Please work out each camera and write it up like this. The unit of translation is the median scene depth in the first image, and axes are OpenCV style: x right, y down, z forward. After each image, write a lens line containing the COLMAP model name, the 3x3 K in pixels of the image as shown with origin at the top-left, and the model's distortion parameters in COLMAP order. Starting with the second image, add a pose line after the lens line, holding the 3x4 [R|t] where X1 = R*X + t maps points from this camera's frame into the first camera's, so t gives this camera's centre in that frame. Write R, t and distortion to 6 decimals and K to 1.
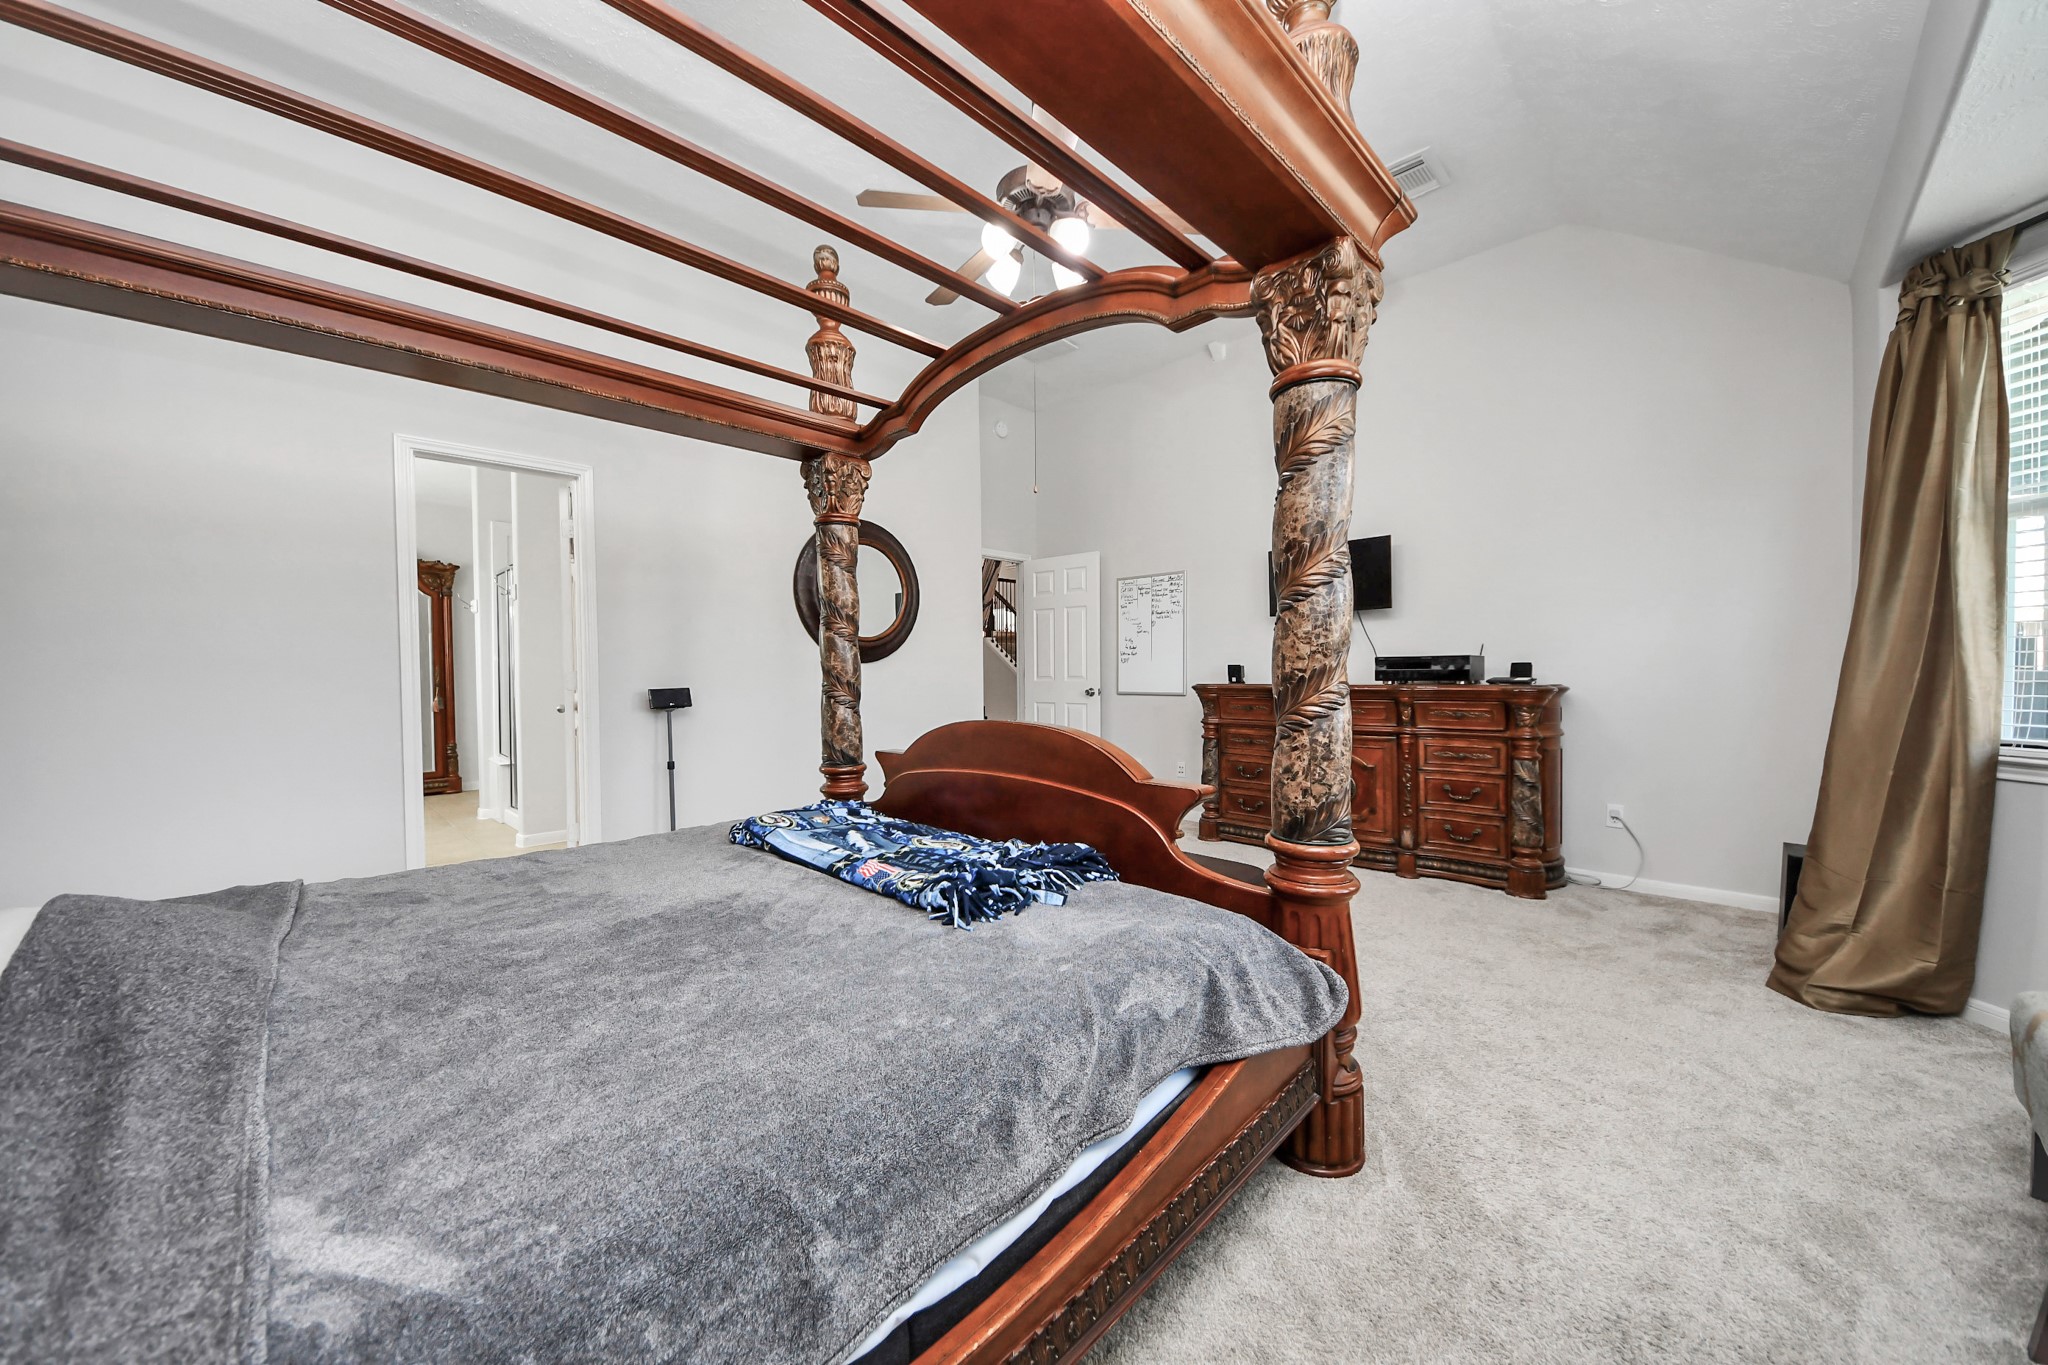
lens RADIAL K [[729.8, 0, 1008.3], [0, 729.8, 690.4], [0, 0, 1]] dist [0.012581, -0.017080]
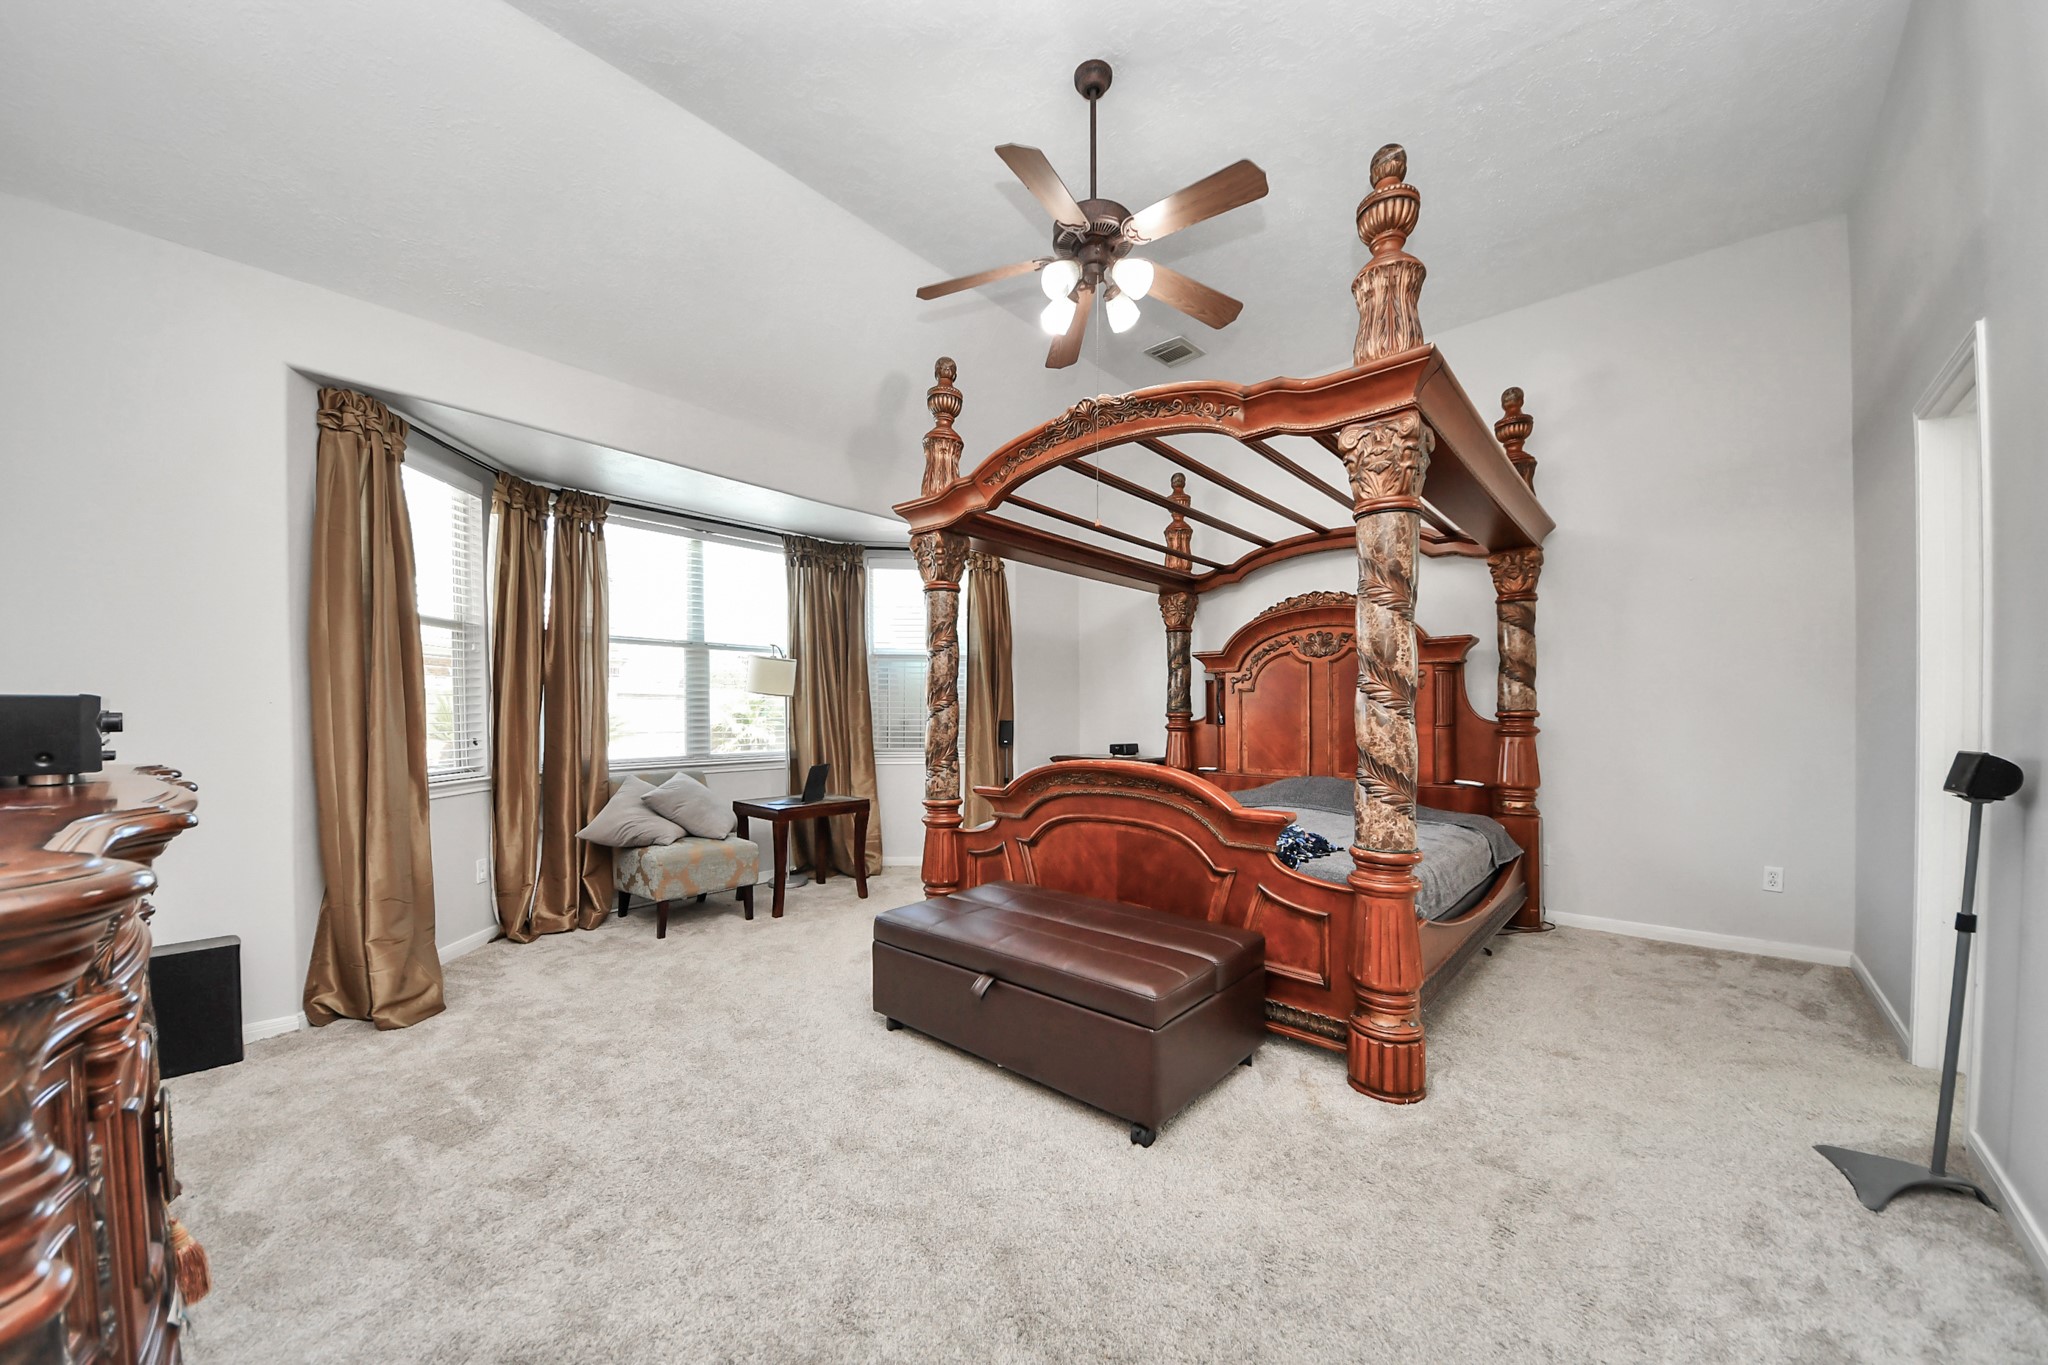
lens RADIAL K [[734.0, 0, 1023.0], [0, 734.0, 722.2], [0, 0, 1]] dist [0.014413, -0.017151]
pose [[0.999215, 0.007357, 0.038923, -0.675032], [-0.006402, 0.999676, -0.024617, 0.033362], [-0.039092, 0.024349, 0.998939, -0.715923]]
